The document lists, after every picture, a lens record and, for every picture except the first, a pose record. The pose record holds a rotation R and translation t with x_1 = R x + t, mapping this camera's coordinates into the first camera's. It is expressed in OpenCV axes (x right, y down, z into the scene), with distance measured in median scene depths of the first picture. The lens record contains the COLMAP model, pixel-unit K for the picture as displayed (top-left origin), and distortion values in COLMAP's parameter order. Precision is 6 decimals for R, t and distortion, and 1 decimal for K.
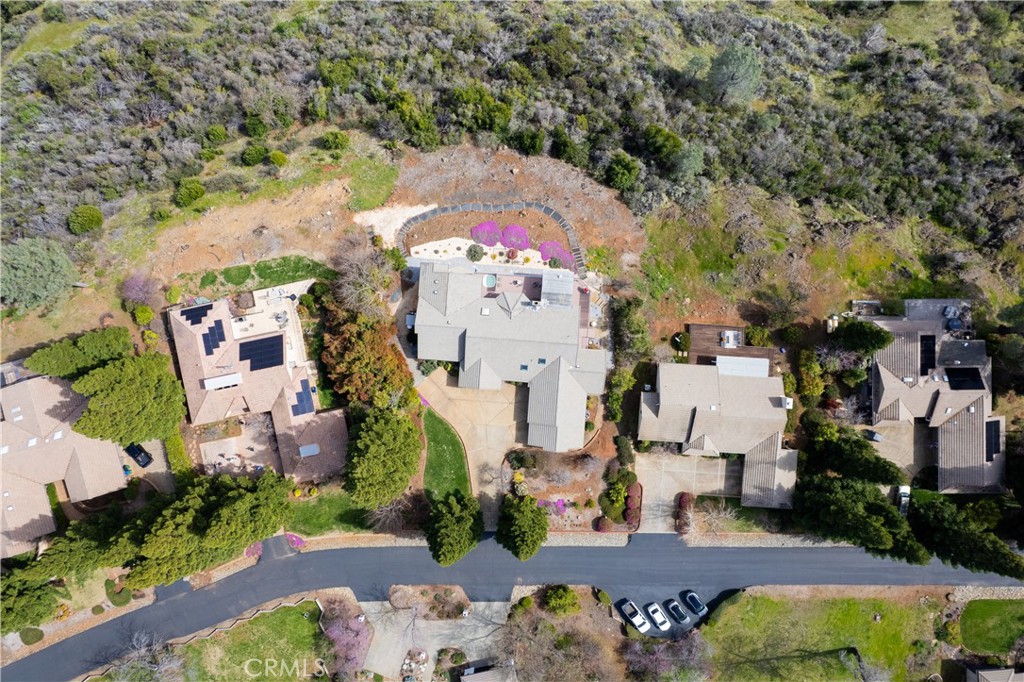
lens RADIAL K [[657.7, 0, 511.0], [0, 657.7, 338.1], [0, 0, 1]] dist [-0.063863, 0.049718]
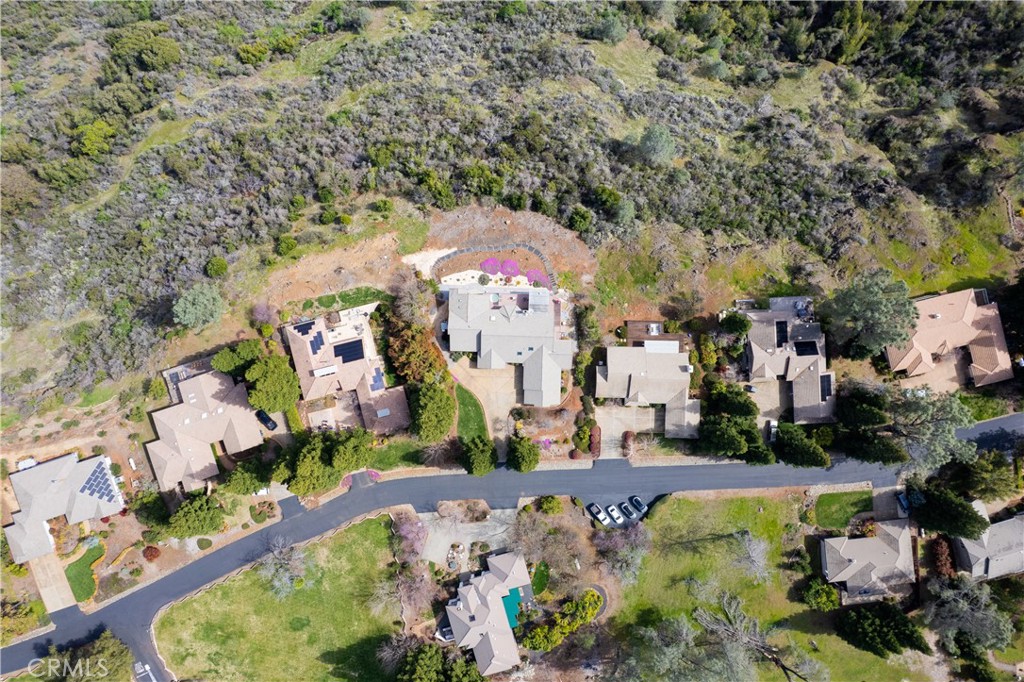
lens RADIAL K [[657.7, 0, 512.8], [0, 657.7, 343.7], [0, 0, 1]] dist [-0.063863, 0.049718]
pose [[0.999008, -0.043741, 0.008396, -0.007420], [0.043642, 0.998980, 0.011604, 0.002825], [-0.008895, -0.011226, 0.999897, -0.514044]]
